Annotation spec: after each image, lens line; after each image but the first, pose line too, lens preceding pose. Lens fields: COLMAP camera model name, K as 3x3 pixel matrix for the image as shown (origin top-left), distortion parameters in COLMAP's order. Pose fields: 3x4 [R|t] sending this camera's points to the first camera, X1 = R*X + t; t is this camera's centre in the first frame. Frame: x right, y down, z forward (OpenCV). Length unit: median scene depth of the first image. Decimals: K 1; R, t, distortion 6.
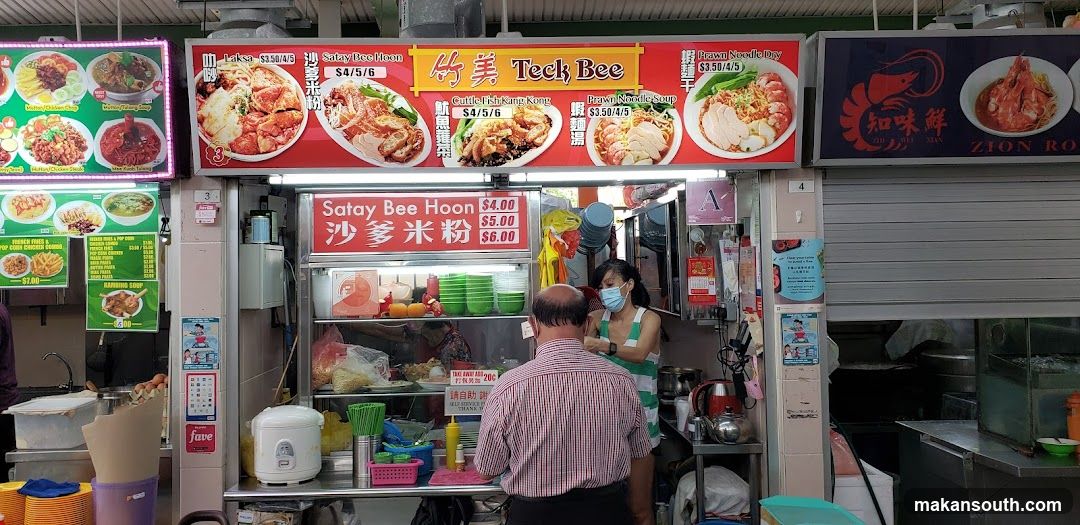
lens RADIAL K [[841.7, 0, 579.5], [0, 841.7, 219.9], [0, 0, 1]] dist [0.072451, -0.072031]
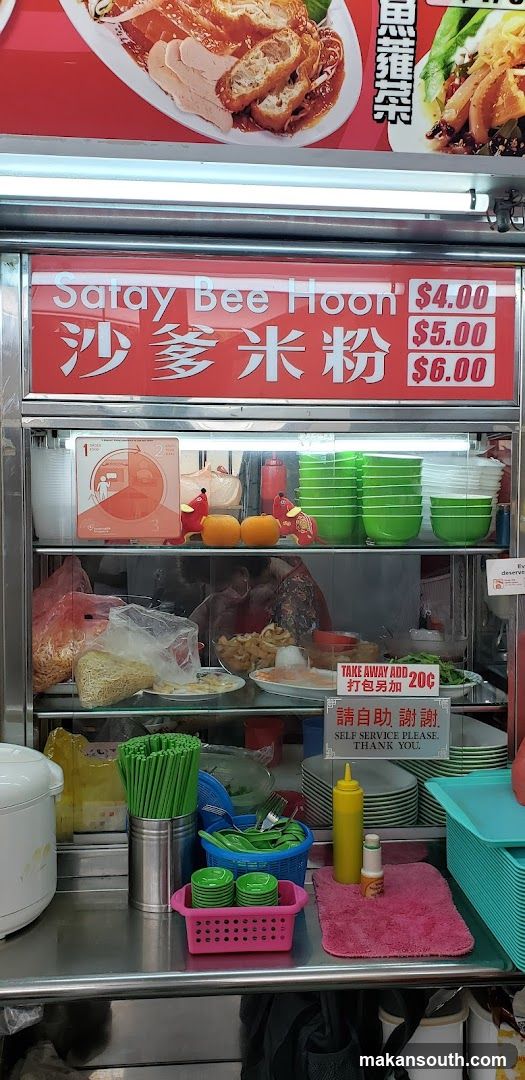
lens RADIAL K [[841.7, 0, 290.9], [0, 841.7, 519.5], [0, 0, 1]] dist [0.072451, -0.072031]
pose [[0.999359, 0.023302, 0.027172, -0.190777], [-0.025928, 0.994581, 0.100681, 0.055803], [-0.024678, -0.101321, 0.994548, 0.554457]]
